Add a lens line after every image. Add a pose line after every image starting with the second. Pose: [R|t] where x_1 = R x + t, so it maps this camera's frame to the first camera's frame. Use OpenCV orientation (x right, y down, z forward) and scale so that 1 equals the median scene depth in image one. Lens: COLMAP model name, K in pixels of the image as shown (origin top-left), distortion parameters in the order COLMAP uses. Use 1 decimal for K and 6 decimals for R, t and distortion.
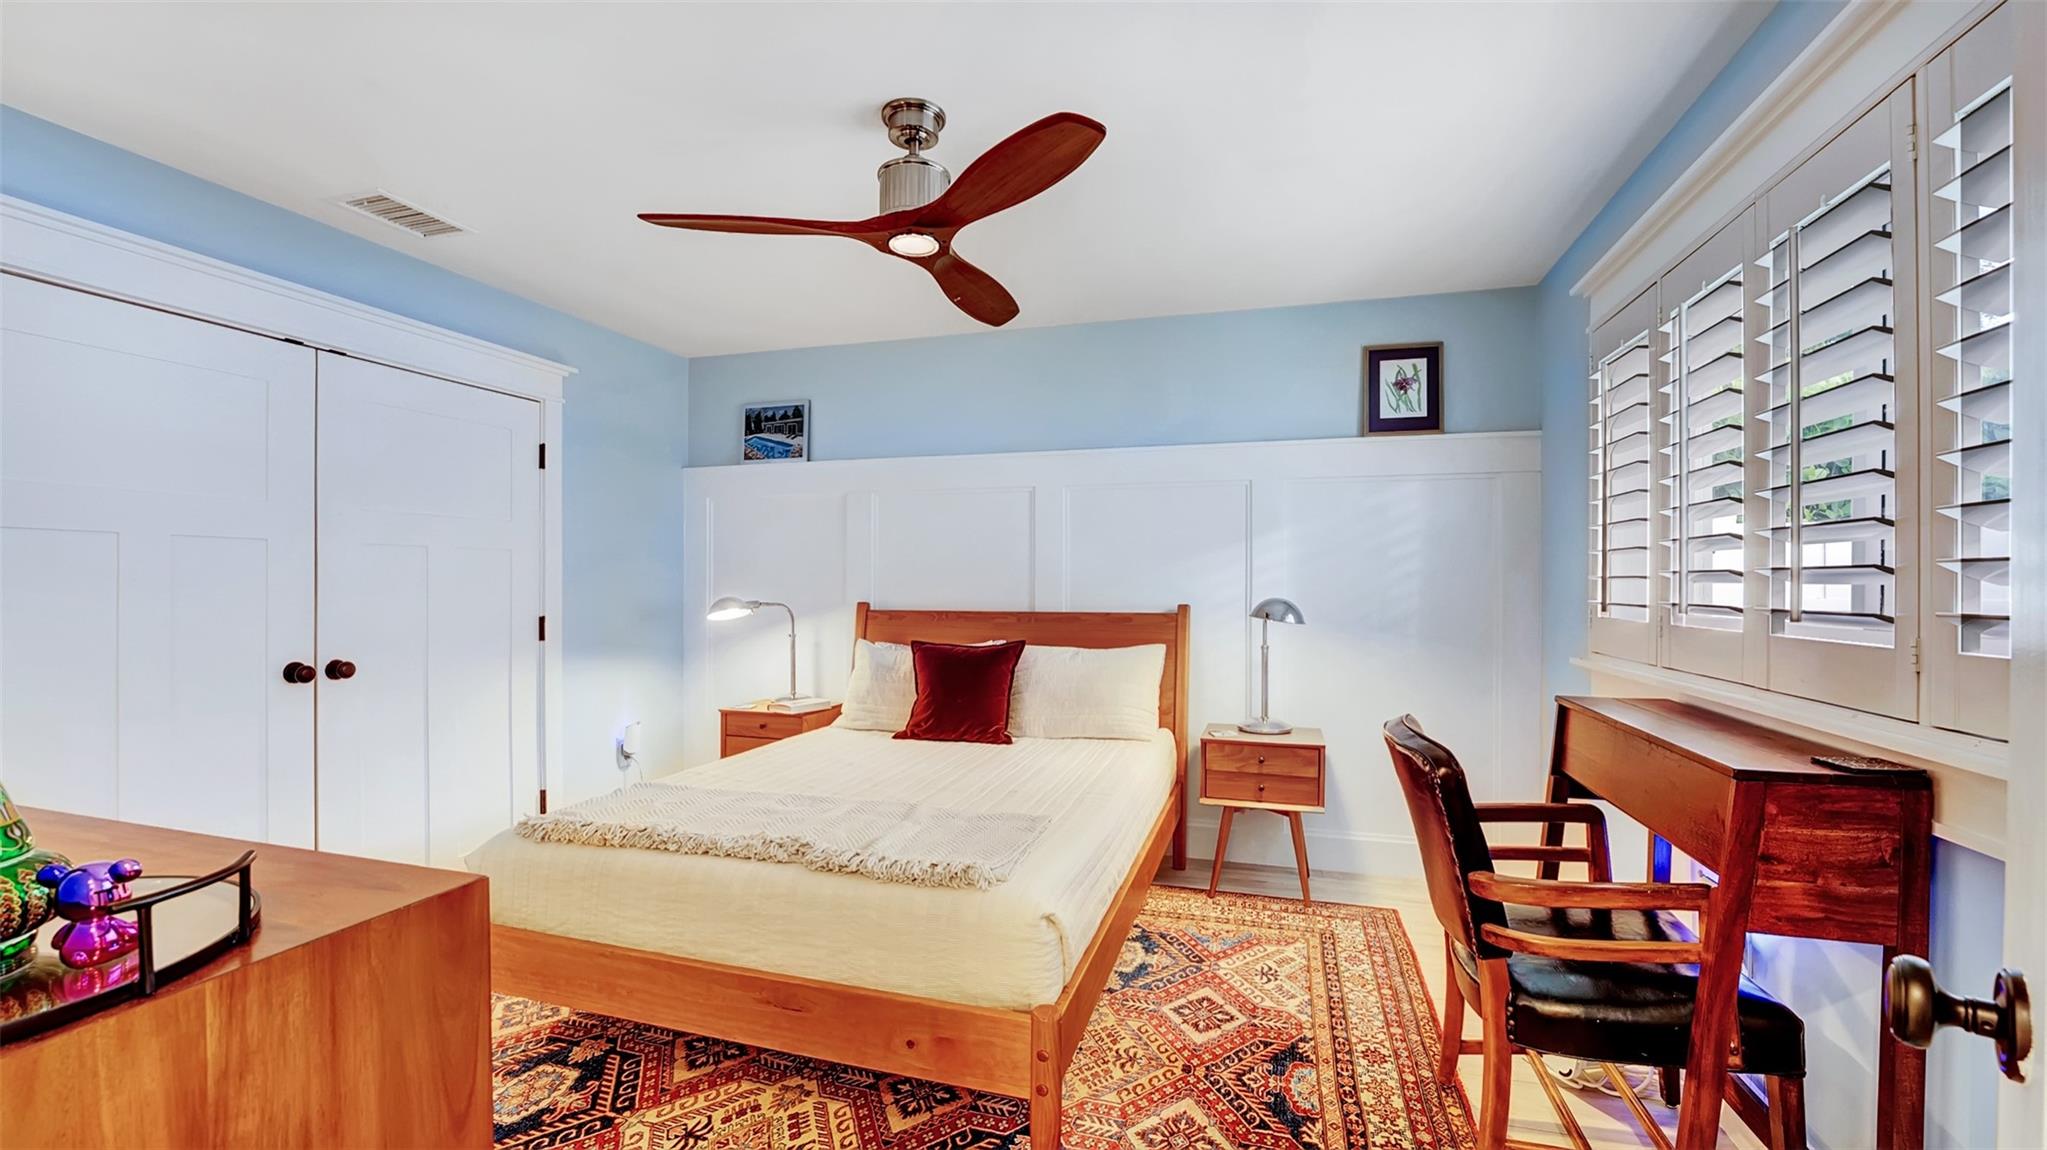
lens RADIAL K [[838.1, 0, 1019.6], [0, 838.1, 585.1], [0, 0, 1]] dist [-0.017595, 0.001307]
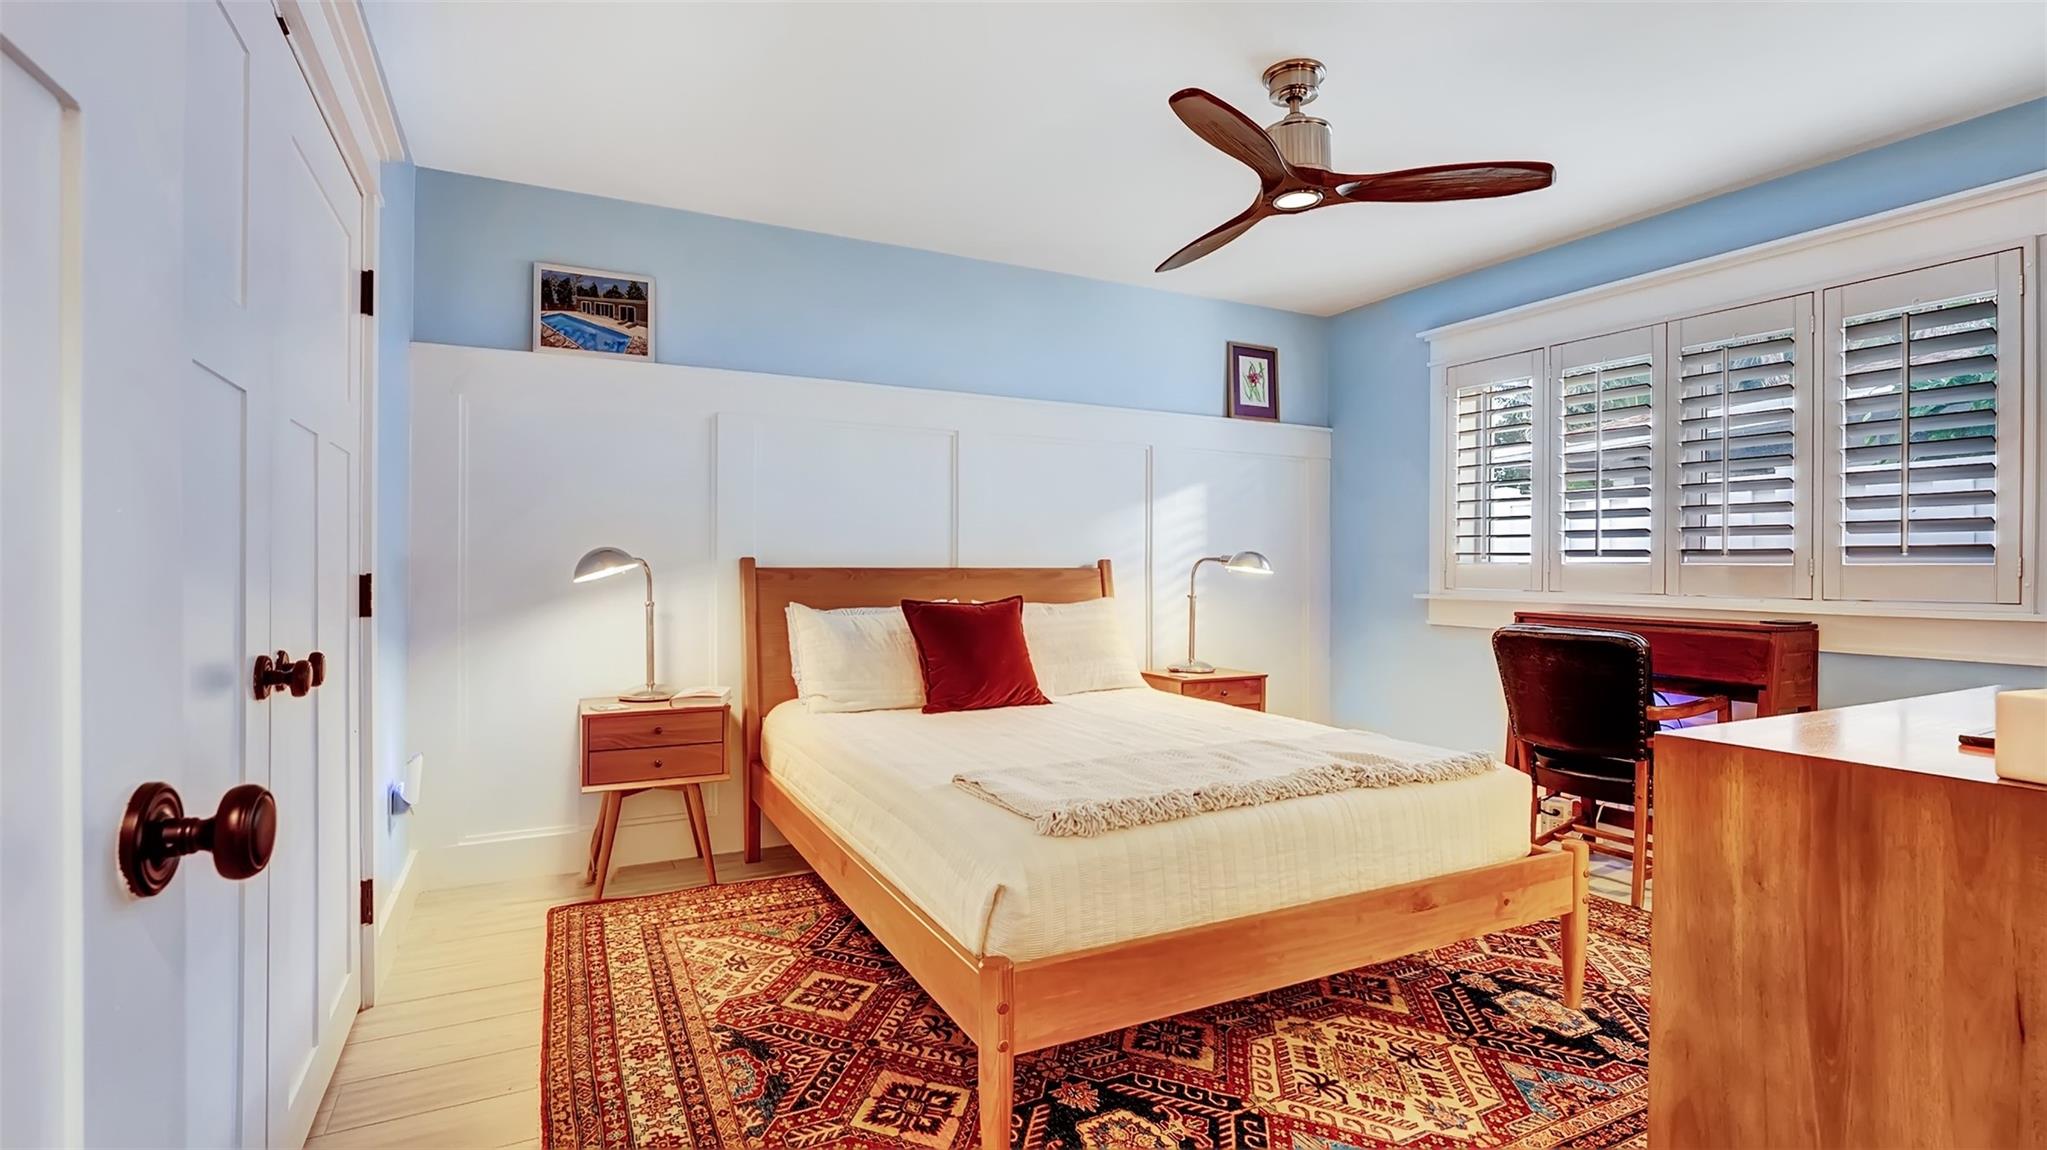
lens RADIAL K [[947.3, 0, 1019.8], [0, 947.3, 567.1], [0, 0, 1]] dist [-0.003394, 0.000042]
pose [[0.717506, -0.003222, 0.696544, -0.731372], [-0.004785, 0.999943, 0.009555, 0.023430], [-0.696535, -0.010188, 0.717450, 0.234775]]
